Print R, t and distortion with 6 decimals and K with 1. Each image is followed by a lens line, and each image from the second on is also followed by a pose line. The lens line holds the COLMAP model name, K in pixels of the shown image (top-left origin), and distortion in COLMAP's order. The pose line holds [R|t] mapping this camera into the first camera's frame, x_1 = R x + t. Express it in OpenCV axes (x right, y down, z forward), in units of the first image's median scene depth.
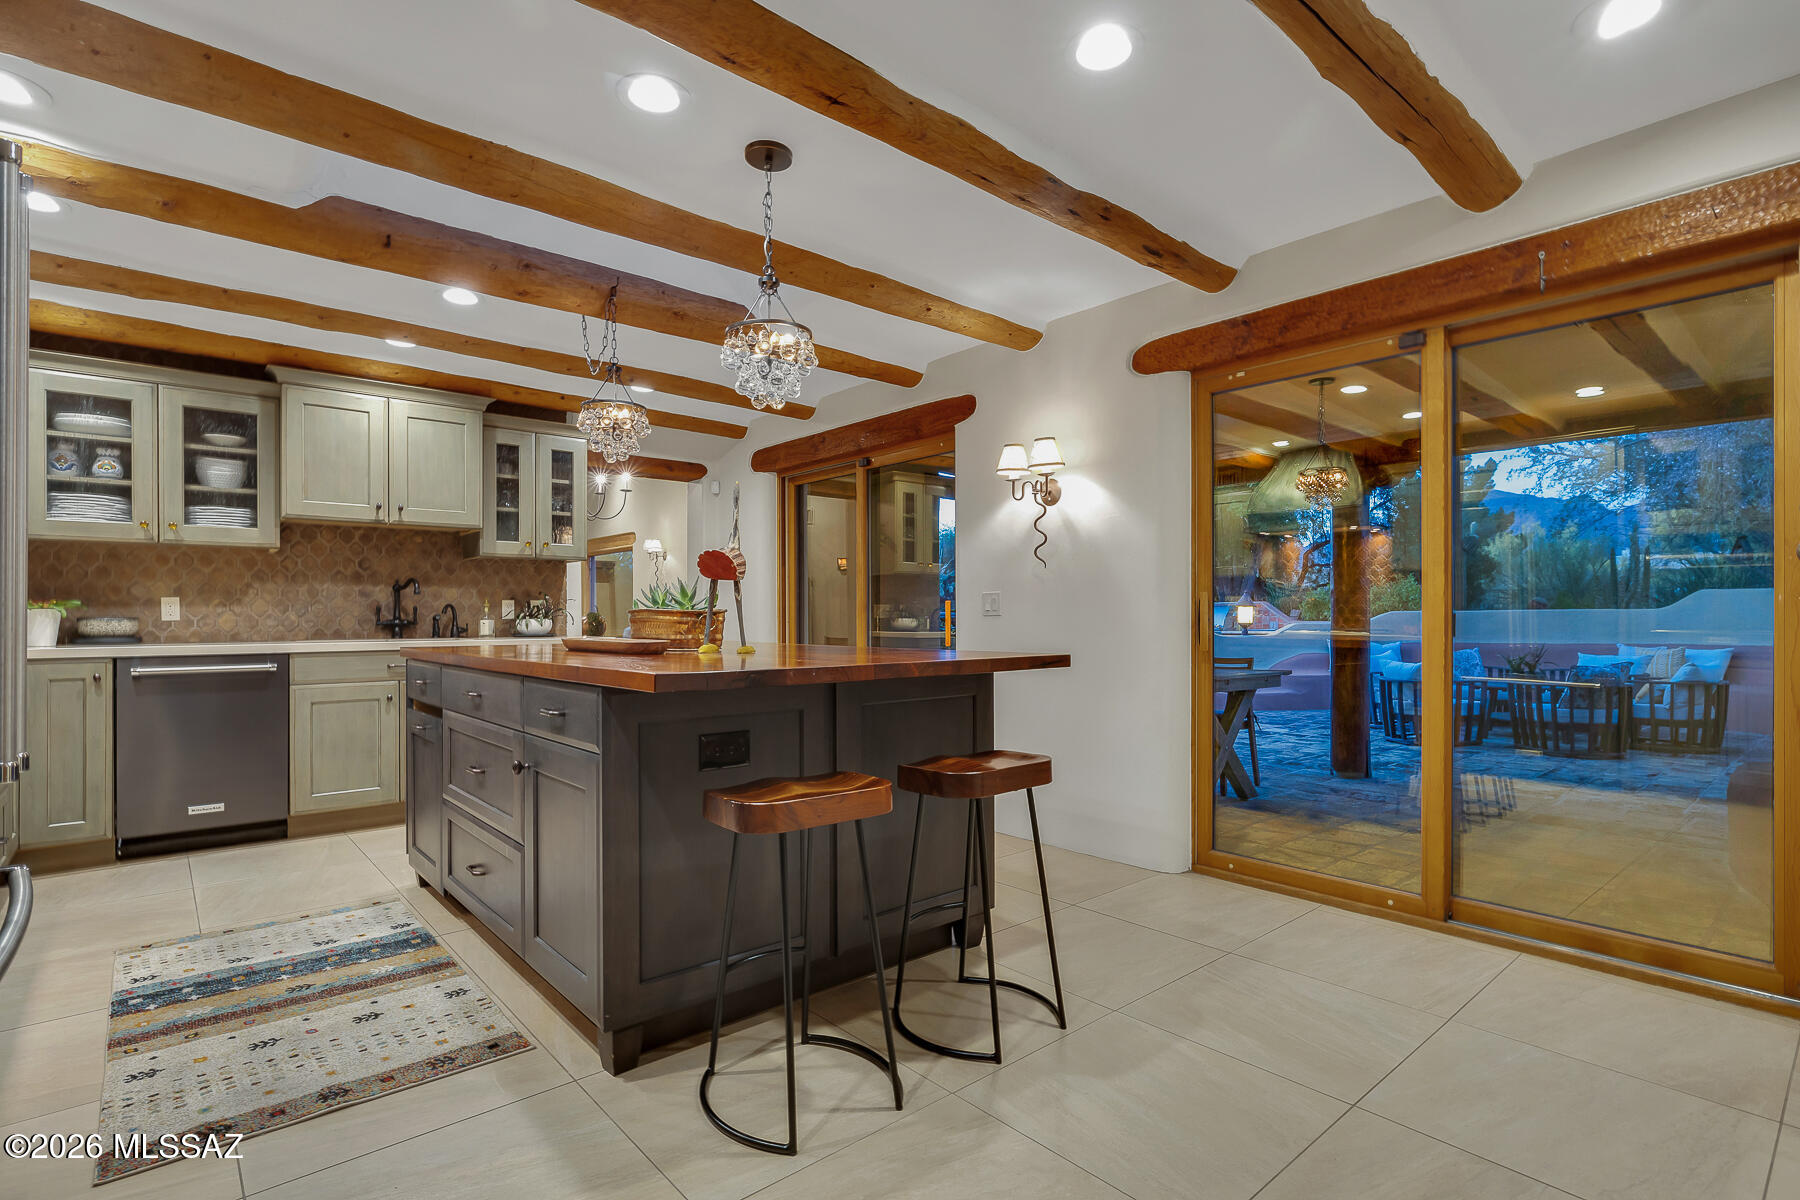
lens RADIAL K [[871.6, 0, 902.3], [0, 871.6, 609.0], [0, 0, 1]] dist [0.001866, 0.000248]
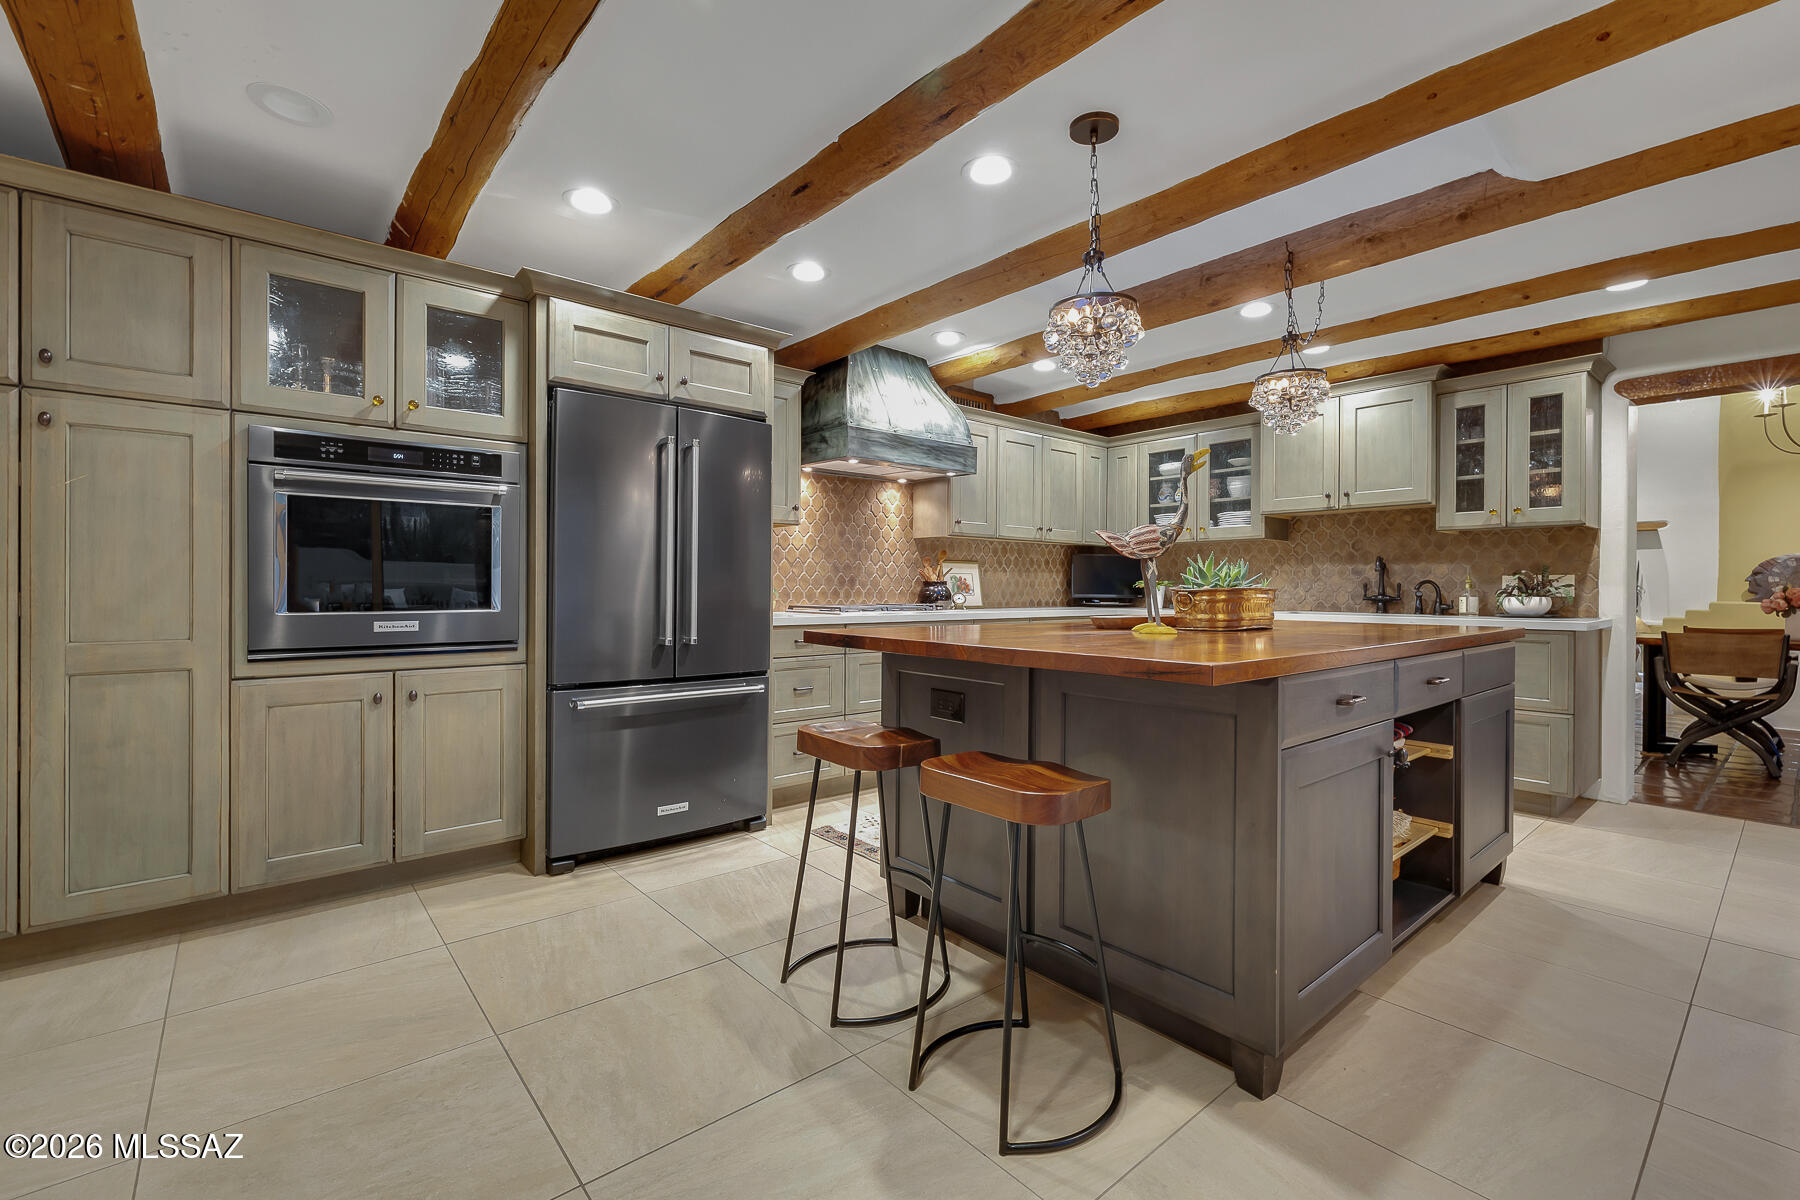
lens RADIAL K [[780.8, 0, 902.1], [0, 780.8, 592.6], [0, 0, 1]] dist [-0.002897, -0.000184]
pose [[-0.005092, 0.010206, -0.999935, 0.389006], [0.004961, 0.999936, 0.010180, -0.003975], [0.999975, -0.004909, -0.005142, 0.418538]]
